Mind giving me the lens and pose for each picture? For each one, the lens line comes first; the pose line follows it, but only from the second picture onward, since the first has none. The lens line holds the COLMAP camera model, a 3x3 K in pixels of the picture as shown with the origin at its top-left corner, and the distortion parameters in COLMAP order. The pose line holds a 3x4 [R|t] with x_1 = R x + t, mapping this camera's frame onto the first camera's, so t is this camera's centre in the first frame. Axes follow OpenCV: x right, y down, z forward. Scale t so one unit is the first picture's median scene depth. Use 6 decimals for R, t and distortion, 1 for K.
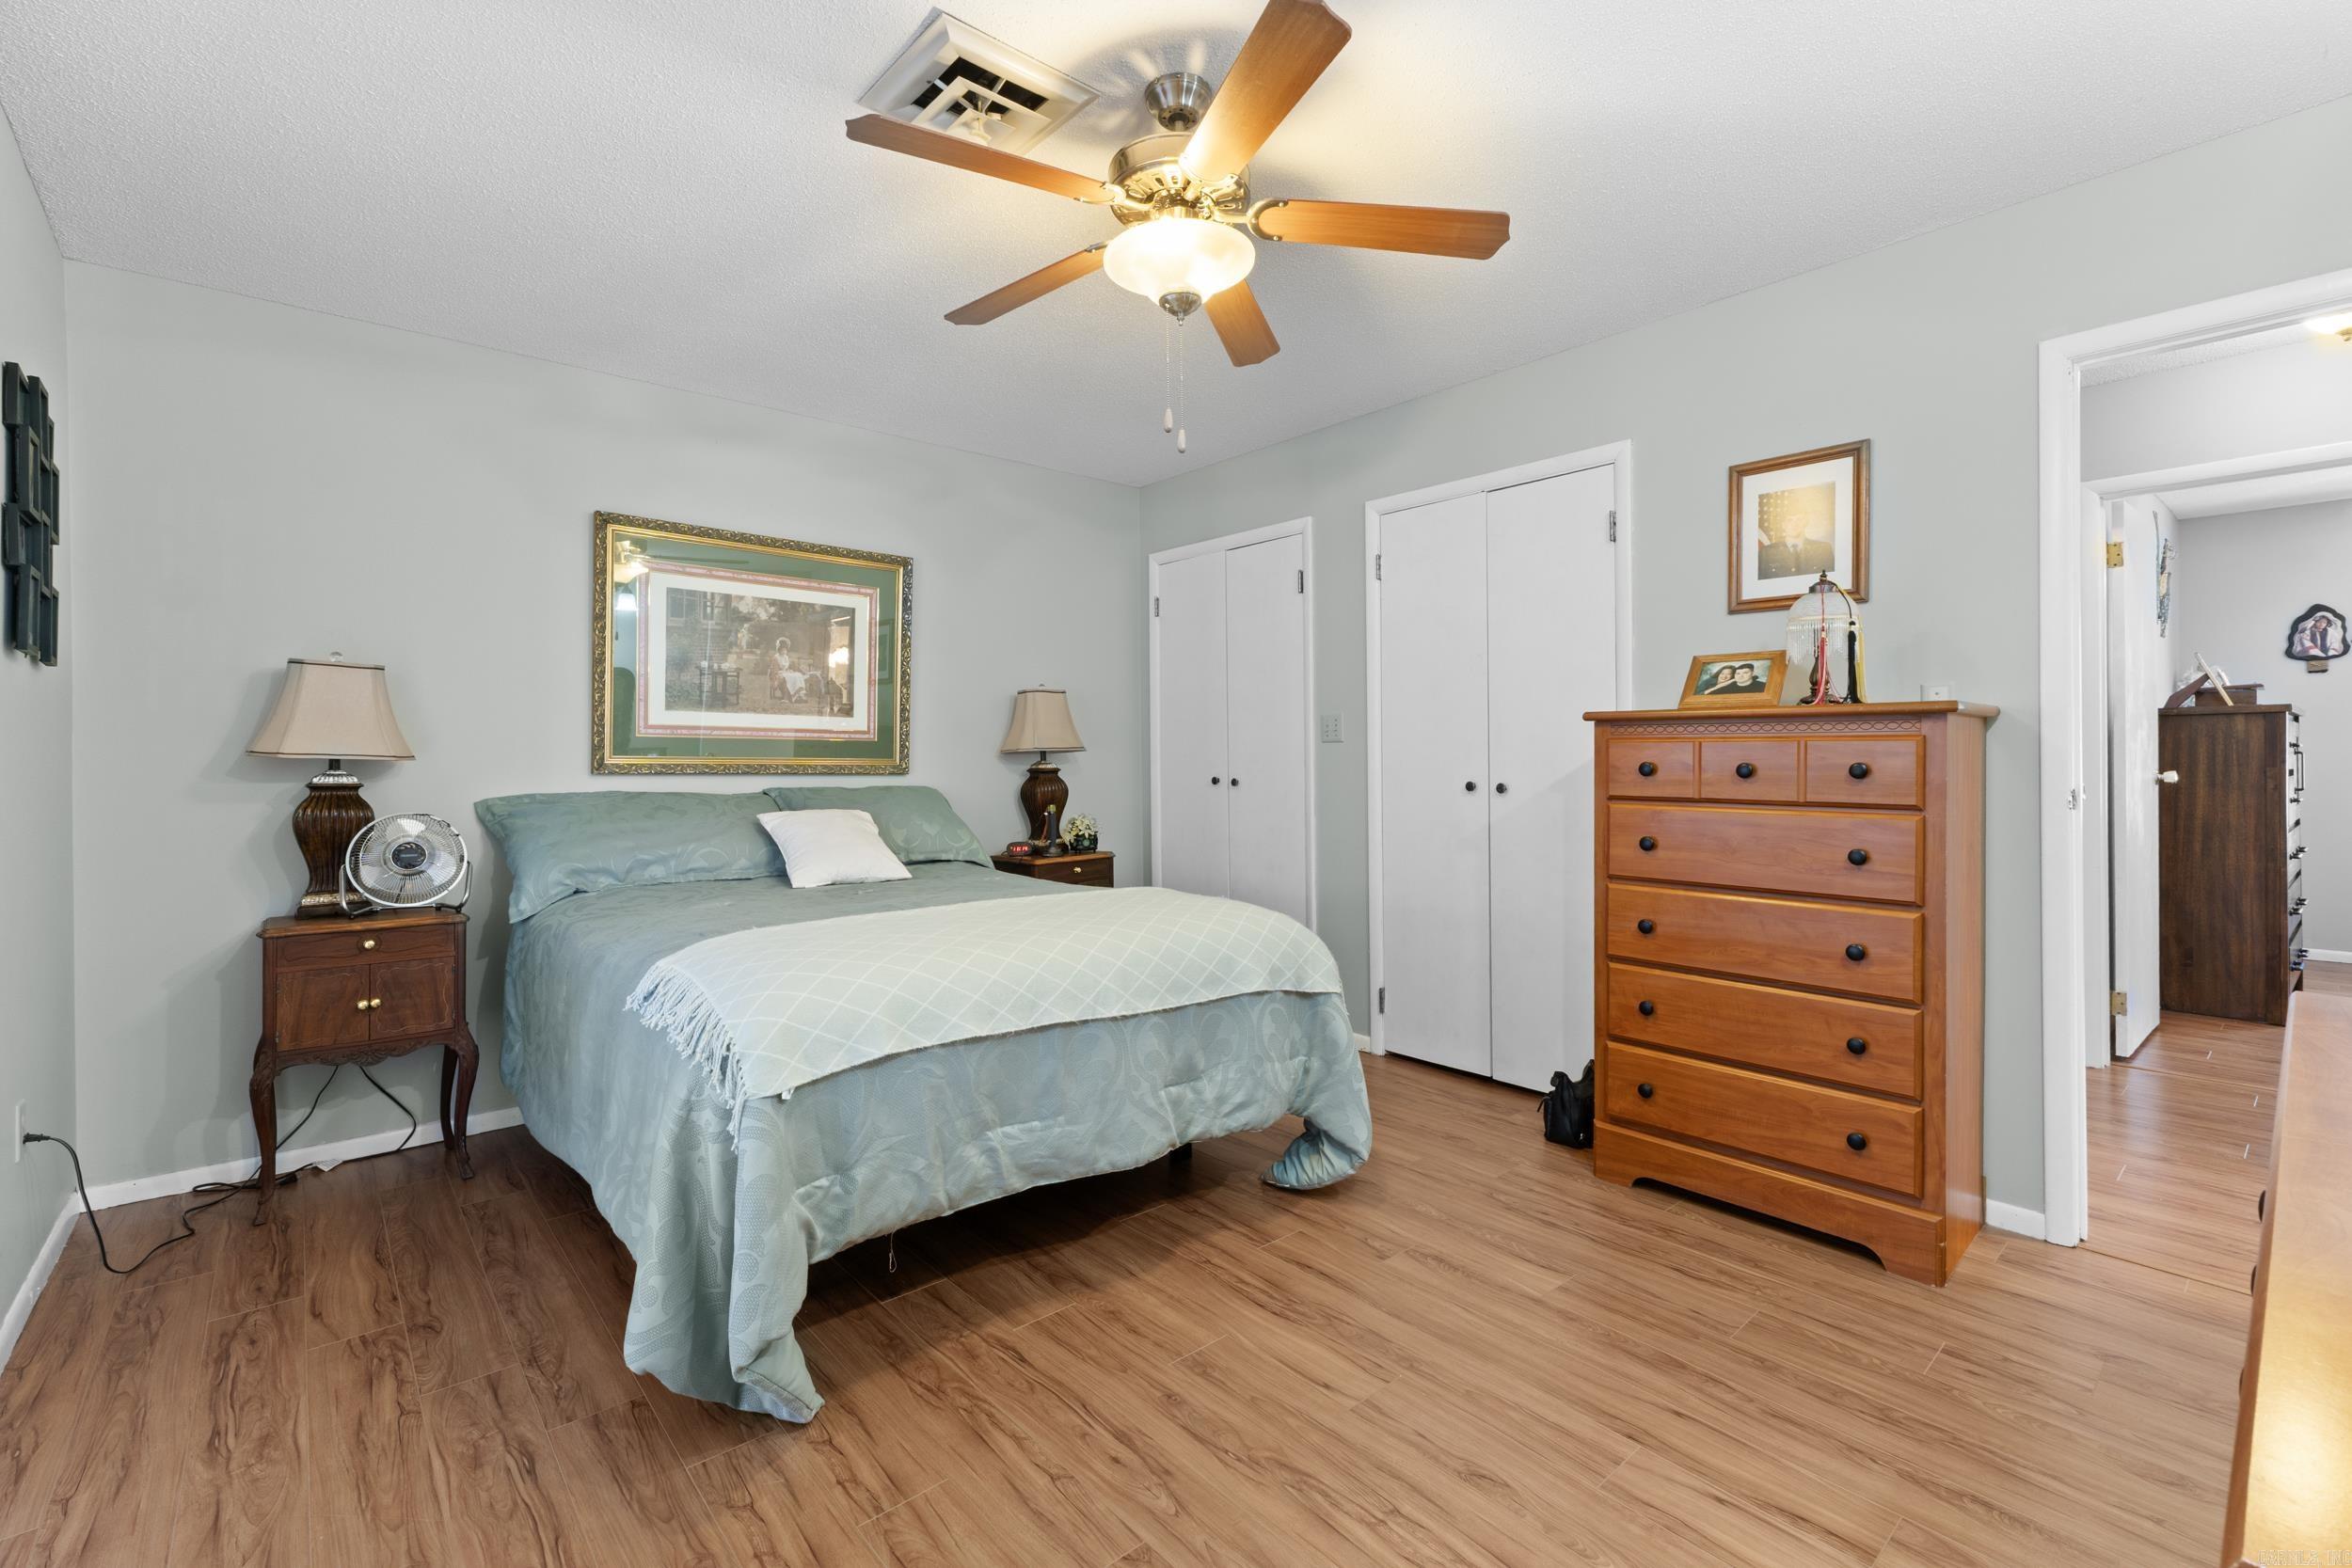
lens RADIAL K [[987.0, 0, 1180.6], [0, 987.0, 782.3], [0, 0, 1]] dist [0.001538, 0.000151]
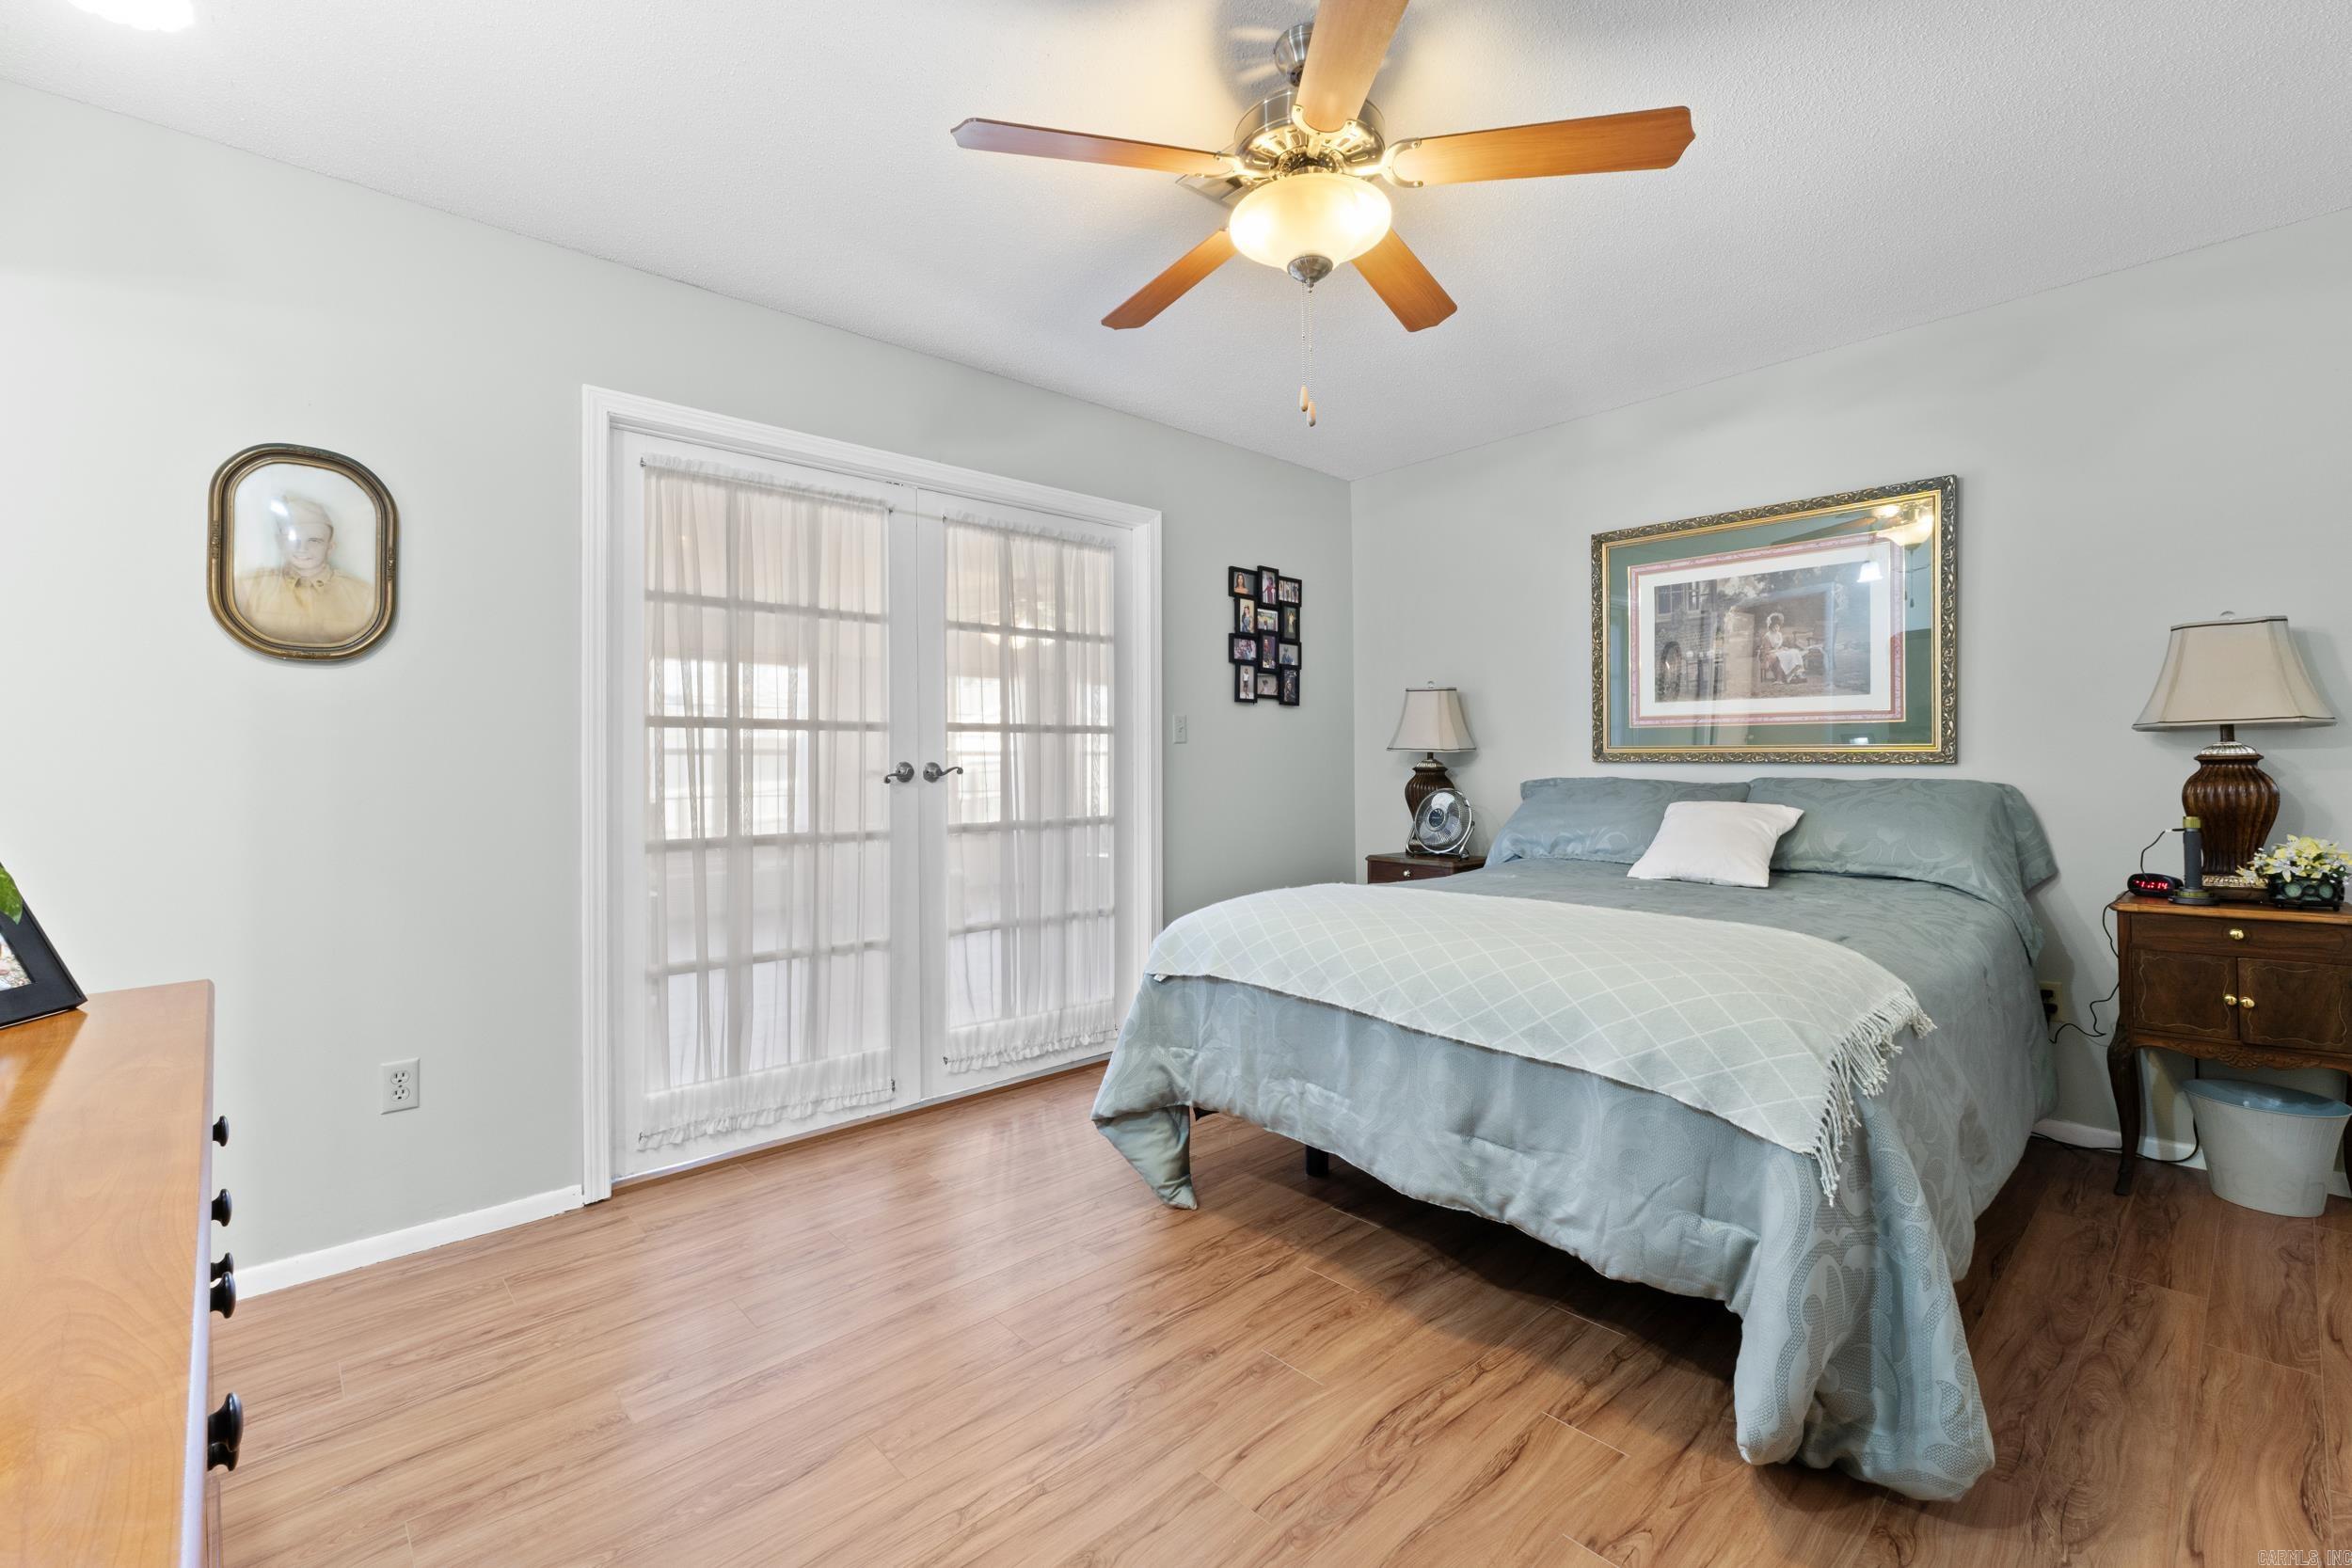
lens RADIAL K [[1023.2, 0, 1256.2], [0, 1023.2, 772.1], [0, 0, 1]] dist [0.039267, 0.000050]
pose [[0.082751, 0.022047, -0.996326, 0.561154], [-0.003940, 0.999755, 0.021795, -0.019835], [0.996562, 0.002122, 0.082817, 0.481176]]
